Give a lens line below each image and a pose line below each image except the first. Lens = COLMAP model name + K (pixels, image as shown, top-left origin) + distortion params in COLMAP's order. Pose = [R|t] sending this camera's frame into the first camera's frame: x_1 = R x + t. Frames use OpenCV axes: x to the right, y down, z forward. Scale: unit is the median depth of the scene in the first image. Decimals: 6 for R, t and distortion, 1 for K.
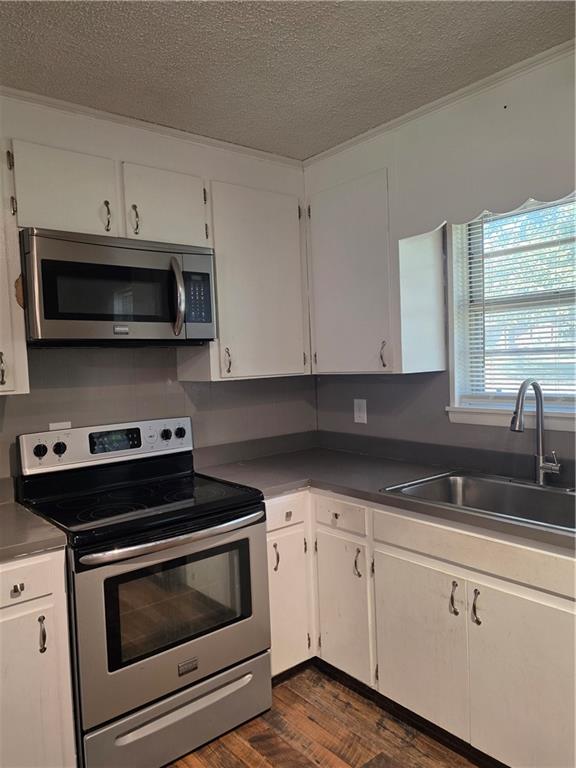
lens RADIAL K [[553.5, 0, 288.0], [0, 553.5, 384.0], [0, 0, 1]] dist [0.001402, 0.000390]
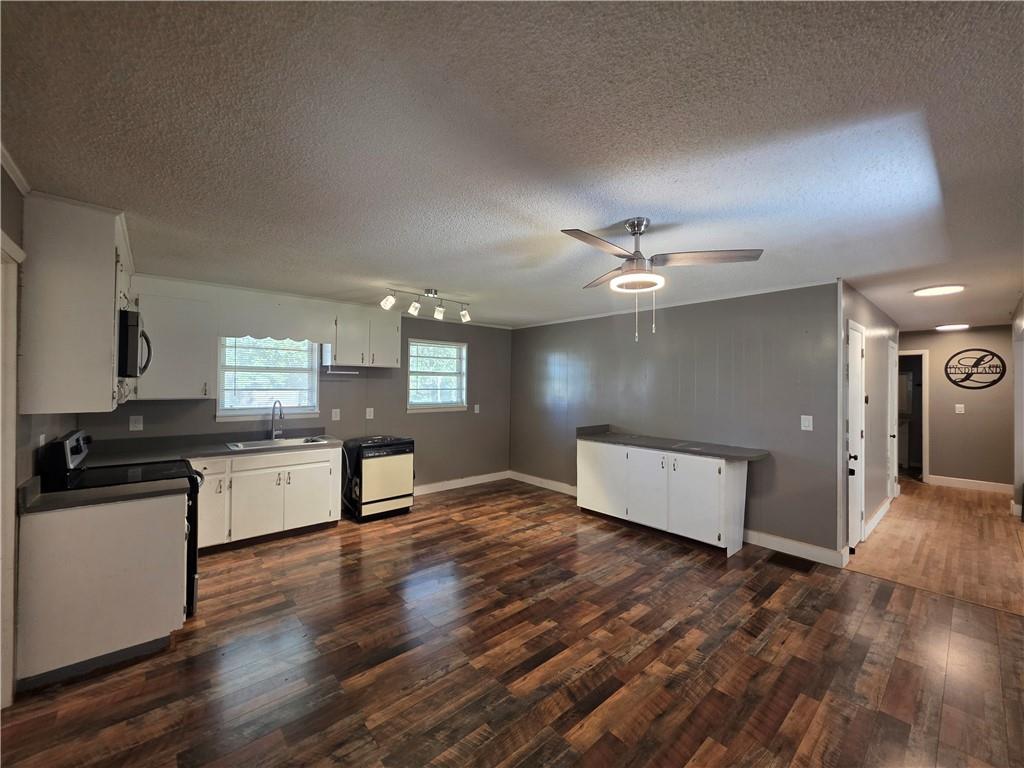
lens RADIAL K [[409.9, 0, 512.0], [0, 409.9, 384.0], [0, 0, 1]] dist [-0.000036, -0.000004]
pose [[-0.031445, 0.045562, 0.998466, -1.545900], [0.036928, 0.998331, -0.044393, 0.039351], [-0.998823, 0.035476, -0.033075, -0.092609]]
